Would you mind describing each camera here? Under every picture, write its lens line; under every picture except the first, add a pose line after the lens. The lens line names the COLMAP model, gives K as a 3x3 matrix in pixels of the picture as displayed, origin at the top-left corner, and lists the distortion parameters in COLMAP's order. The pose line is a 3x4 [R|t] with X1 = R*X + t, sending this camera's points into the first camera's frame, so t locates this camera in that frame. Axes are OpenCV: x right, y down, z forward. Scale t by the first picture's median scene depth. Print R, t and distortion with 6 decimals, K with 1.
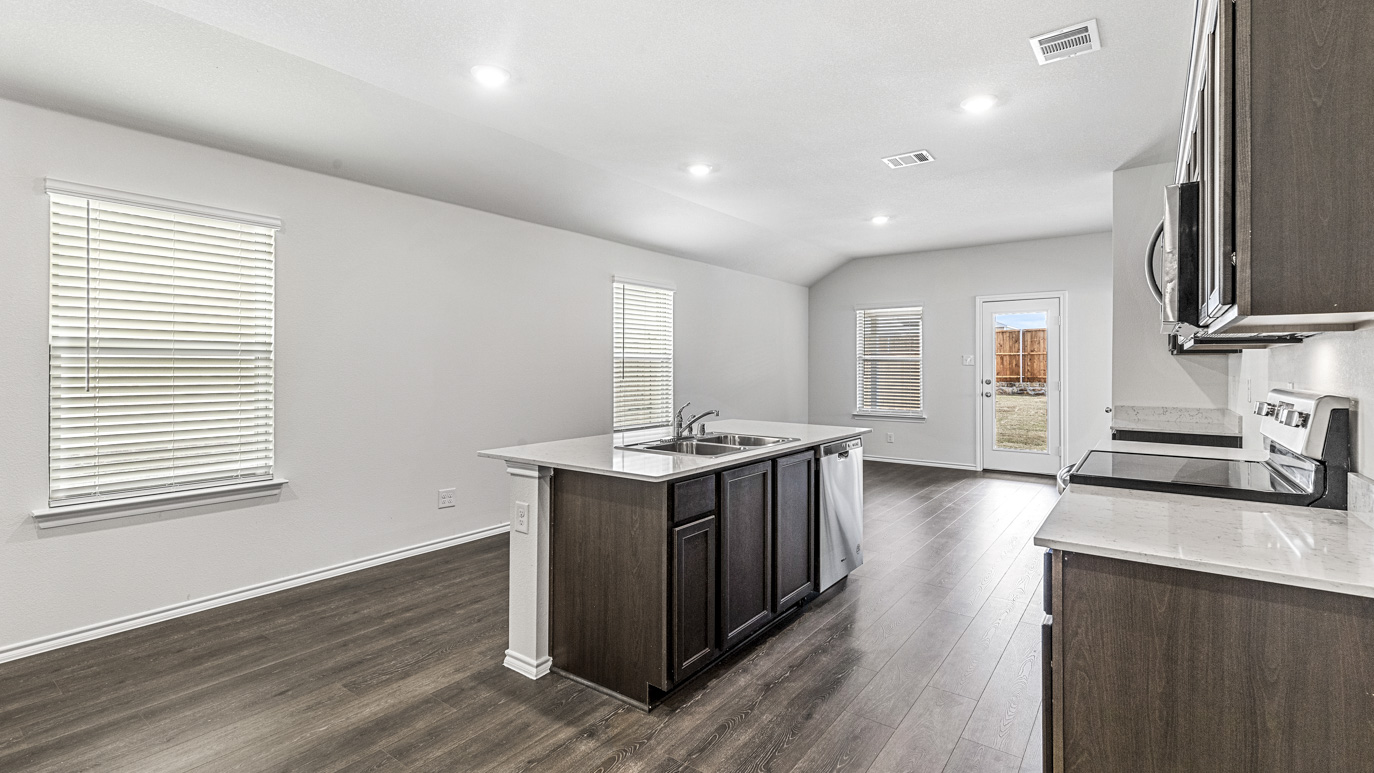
lens RADIAL K [[610.5, 0, 692.8], [0, 610.5, 369.2], [0, 0, 1]] dist [0.008619, -0.000971]
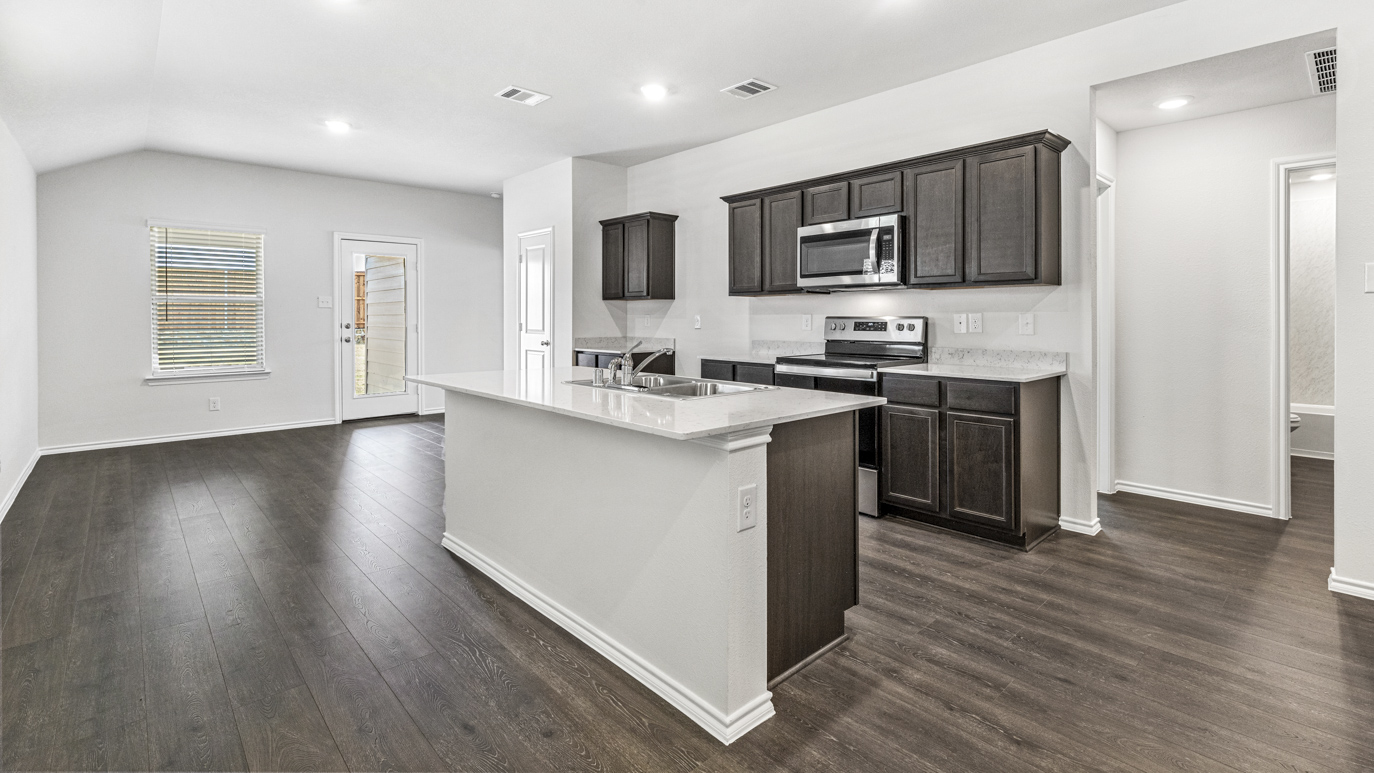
lens RADIAL K [[610.5, 0, 688.1], [0, 610.5, 322.4], [0, 0, 1]] dist [0.008619, -0.000971]
pose [[0.198032, -0.011136, 0.980132, -0.789566], [0.004720, 0.999935, 0.010407, 0.019521], [-0.980184, 0.002565, 0.198072, 0.752362]]
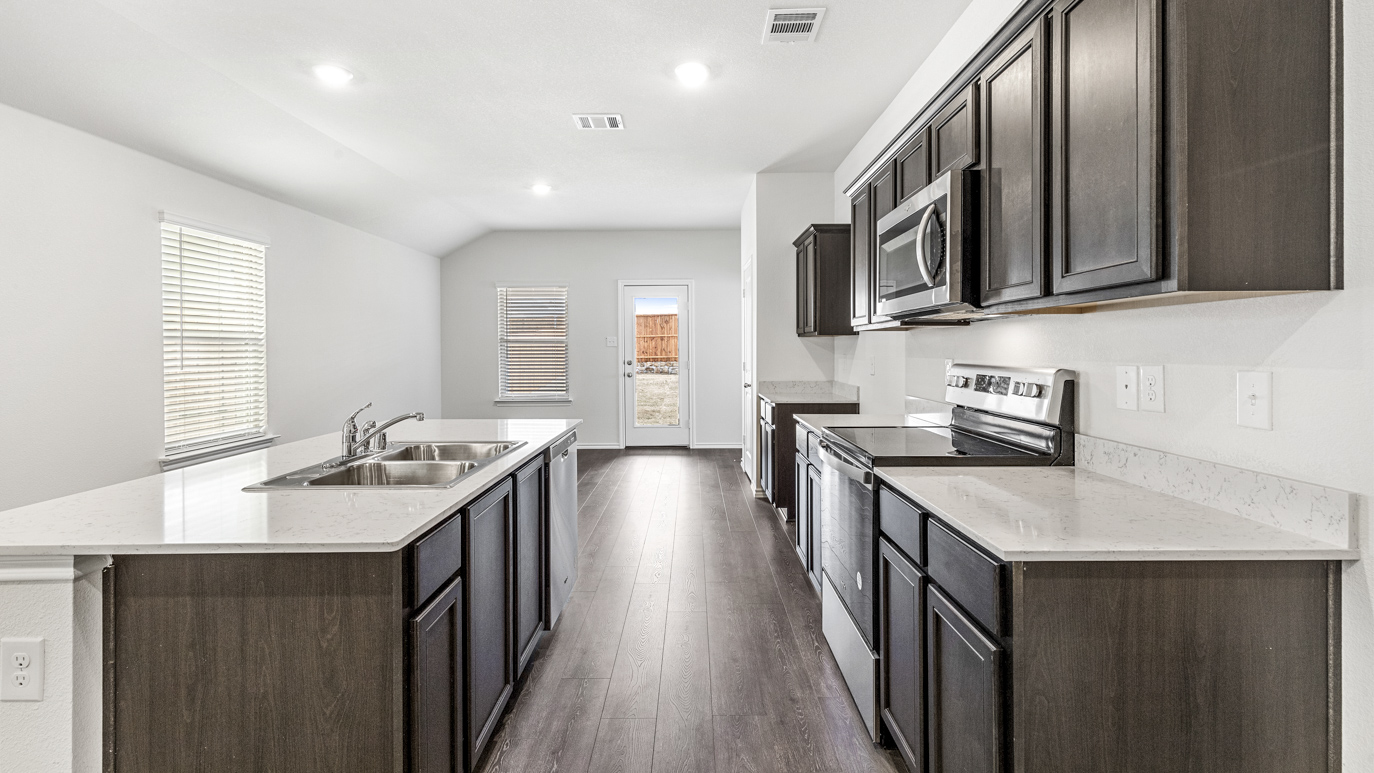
lens RADIAL K [[610.5, 0, 690.2], [0, 610.5, 353.6], [0, 0, 1]] dist [0.008619, -0.000971]
pose [[0.806317, -0.011944, 0.591363, -0.115199], [0.009925, 0.999929, 0.006663, -0.000803], [-0.591400, 0.000496, 0.806378, 0.249228]]
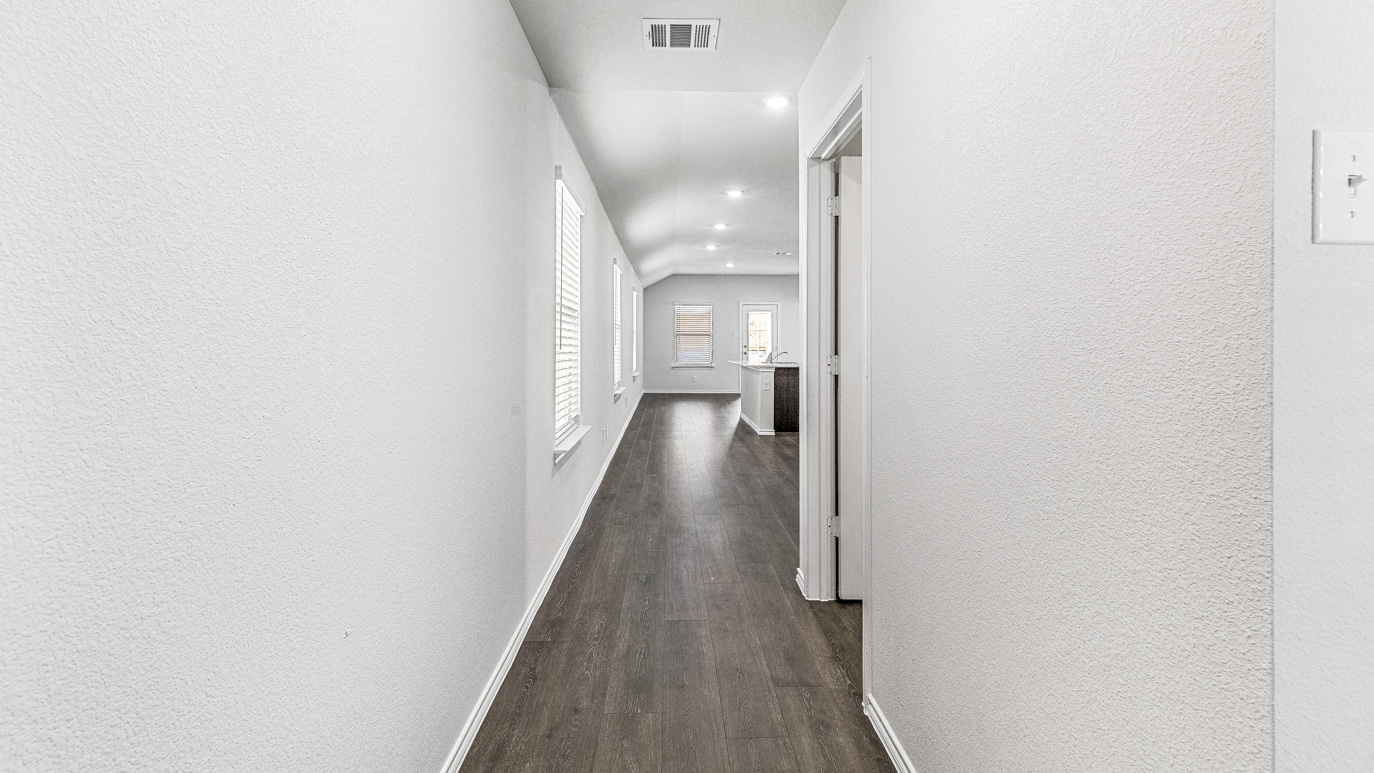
lens RADIAL K [[610.5, 0, 689.1], [0, 610.5, 378.1], [0, 0, 1]] dist [0.008619, -0.000971]
pose [[0.788087, -0.037579, 0.614416, -2.034695], [0.001629, 0.998259, 0.058966, 0.016655], [-0.615562, -0.045470, 0.786775, -0.981891]]
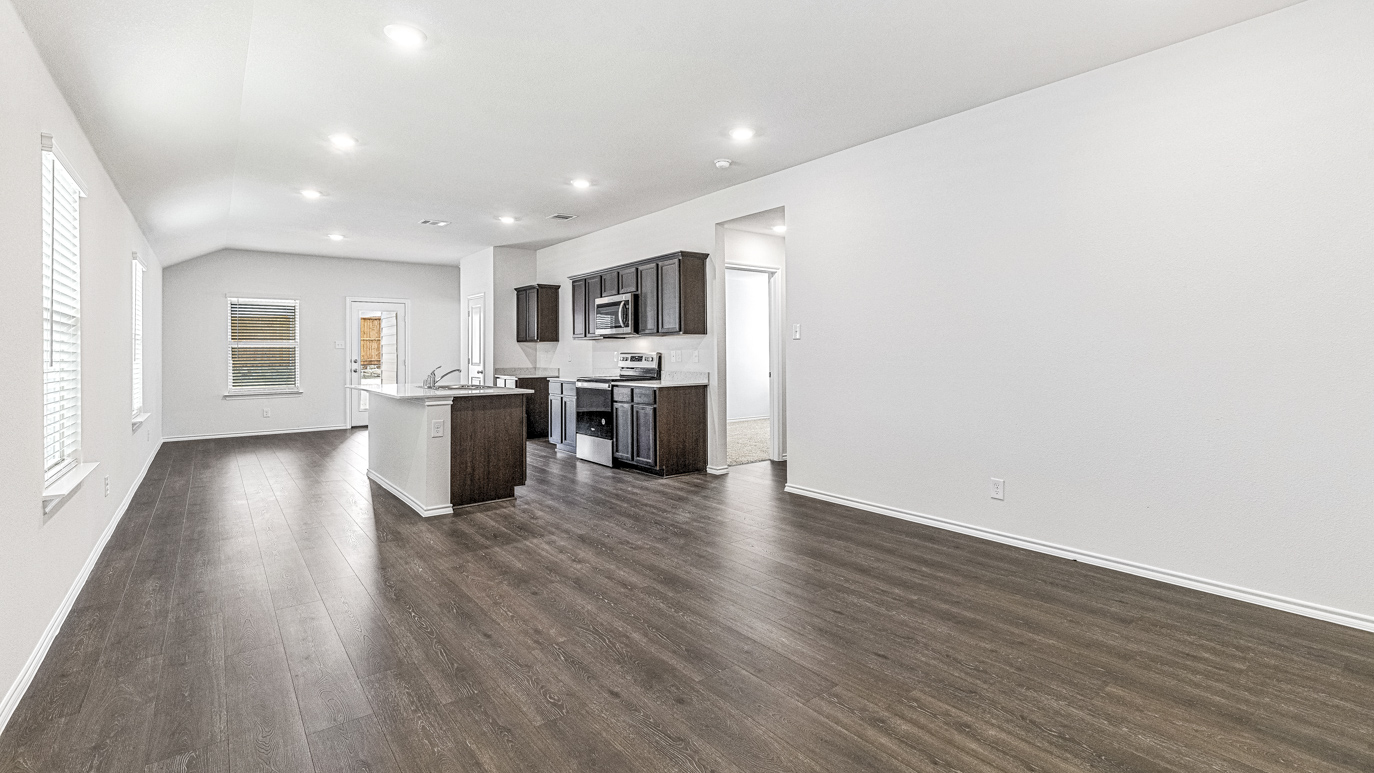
lens RADIAL K [[610.5, 0, 683.4], [0, 610.5, 347.4], [0, 0, 1]] dist [0.008619, -0.000971]
pose [[0.281283, 0.002875, 0.959621, -1.454718], [0.012143, 0.999905, -0.006555, 0.020256], [-0.959548, 0.013497, 0.281221, -0.154707]]
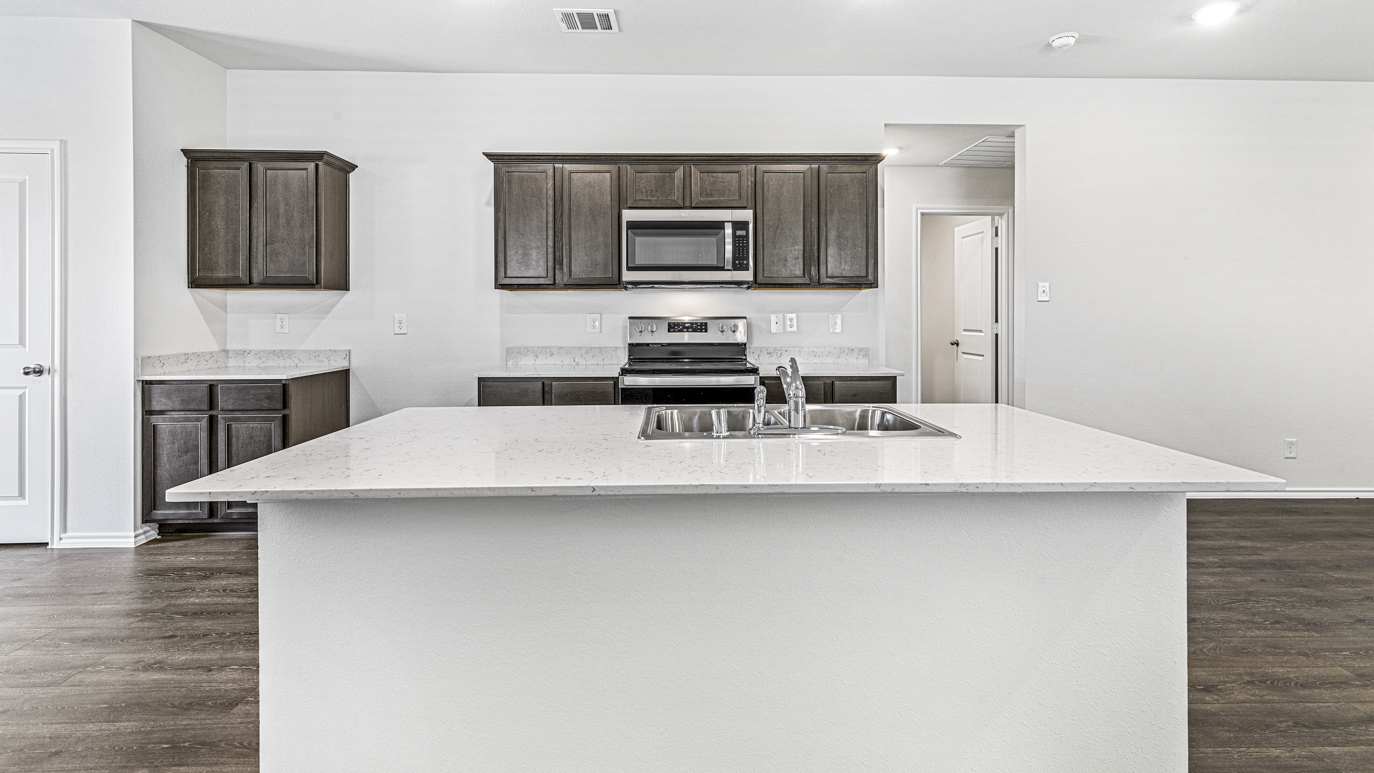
lens RADIAL K [[610.5, 0, 687.9], [0, 610.5, 316.7], [0, 0, 1]] dist [0.008619, -0.000971]
pose [[-0.607595, 0.000914, 0.794246, -0.372196], [0.001899, 0.999998, 0.000302, 0.022003], [-0.794245, 0.001692, -0.607596, 1.376222]]
